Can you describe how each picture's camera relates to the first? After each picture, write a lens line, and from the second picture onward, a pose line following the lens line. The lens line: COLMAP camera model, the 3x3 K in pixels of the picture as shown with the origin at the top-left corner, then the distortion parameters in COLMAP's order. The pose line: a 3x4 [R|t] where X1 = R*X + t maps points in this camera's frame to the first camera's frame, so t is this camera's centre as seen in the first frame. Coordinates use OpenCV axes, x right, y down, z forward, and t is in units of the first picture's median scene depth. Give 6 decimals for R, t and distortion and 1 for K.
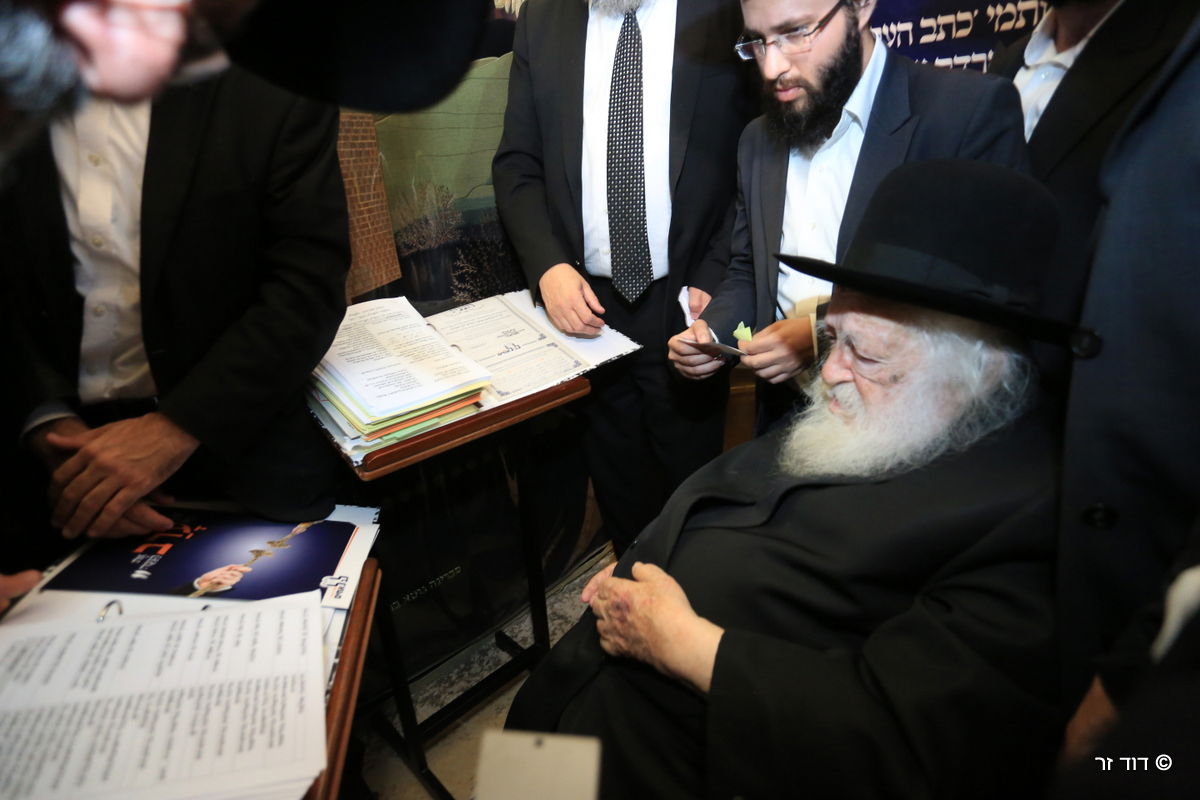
lens RADIAL K [[617.3, 0, 597.8], [0, 617.3, 393.9], [0, 0, 1]] dist [-0.046325, 0.018278]
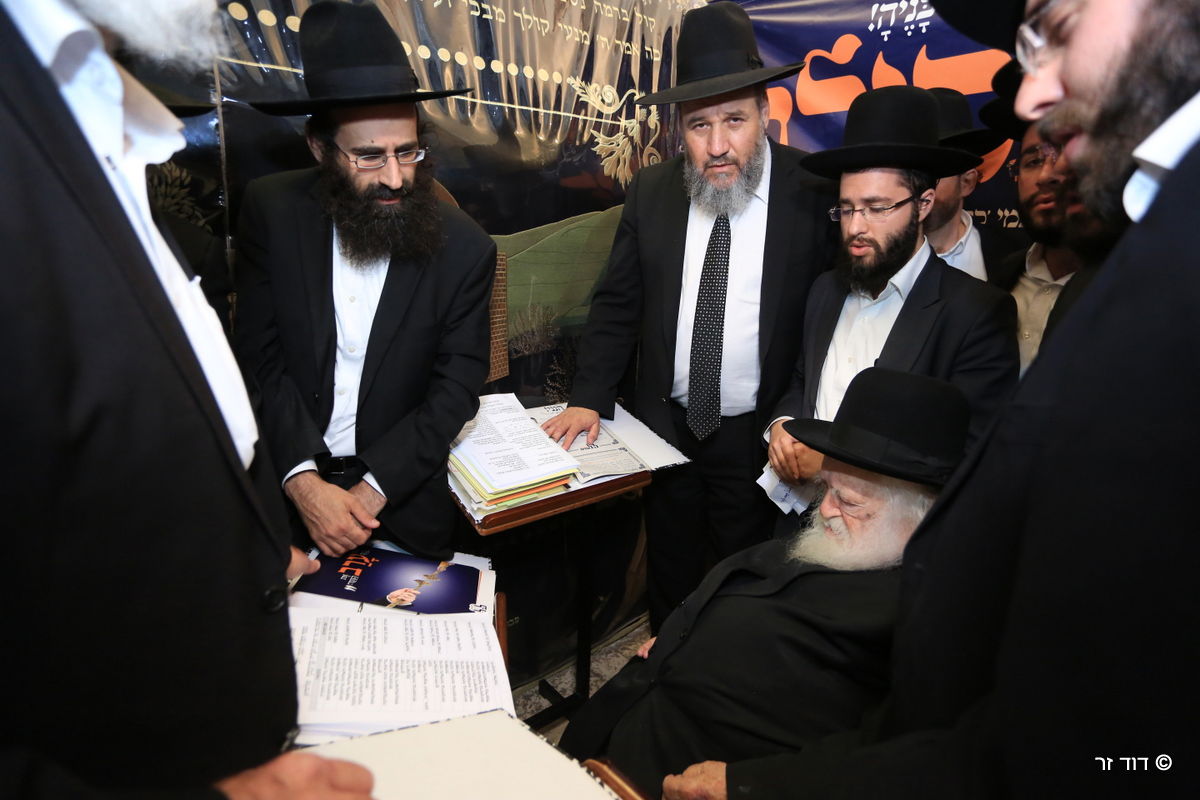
lens RADIAL K [[617.3, 0, 590.3], [0, 617.3, 388.2], [0, 0, 1]] dist [-0.046325, 0.018278]
pose [[0.993311, 0.101005, -0.055957, -0.122601], [-0.107098, 0.987044, -0.119470, -0.044917], [0.043165, 0.124664, 0.991260, -0.374387]]
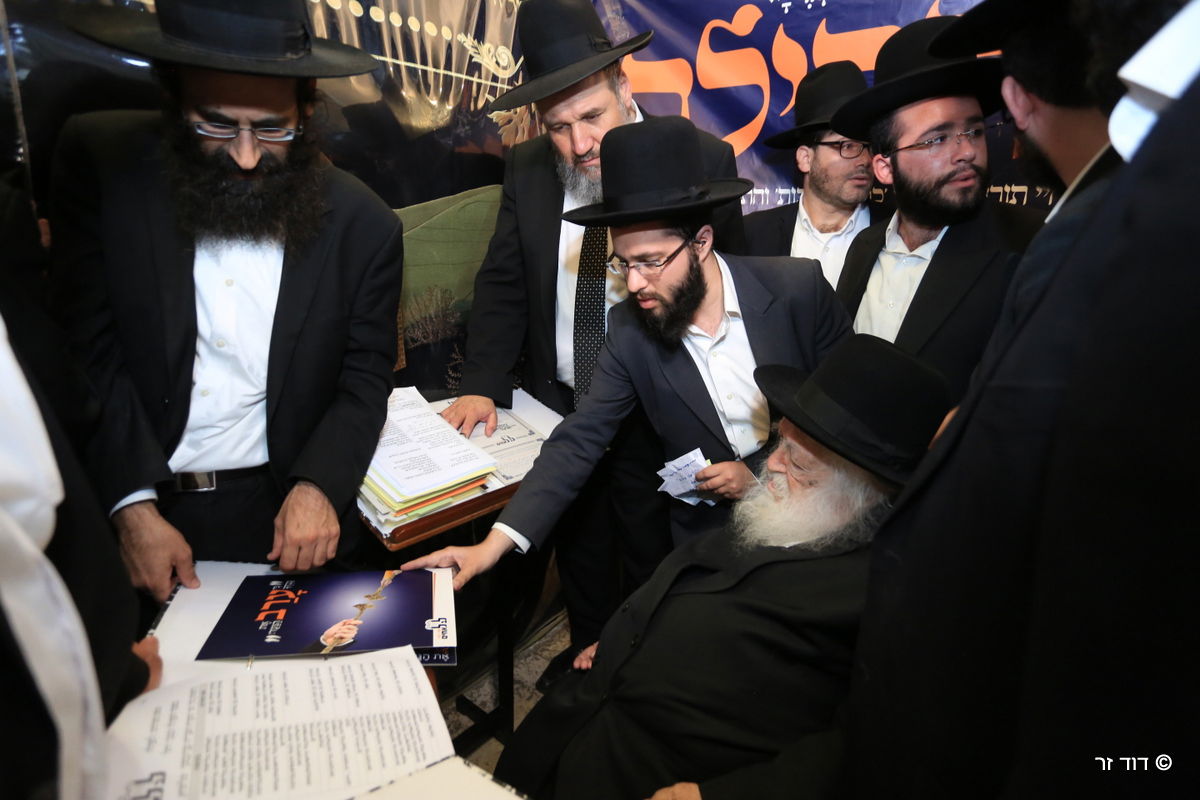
lens RADIAL K [[617.3, 0, 594.2], [0, 617.3, 390.6], [0, 0, 1]] dist [-0.046325, 0.018278]
pose [[0.989688, 0.053175, 0.133004, -0.191123], [-0.038204, 0.992896, -0.112684, -0.049351], [-0.138051, 0.106441, 0.984689, -0.240512]]
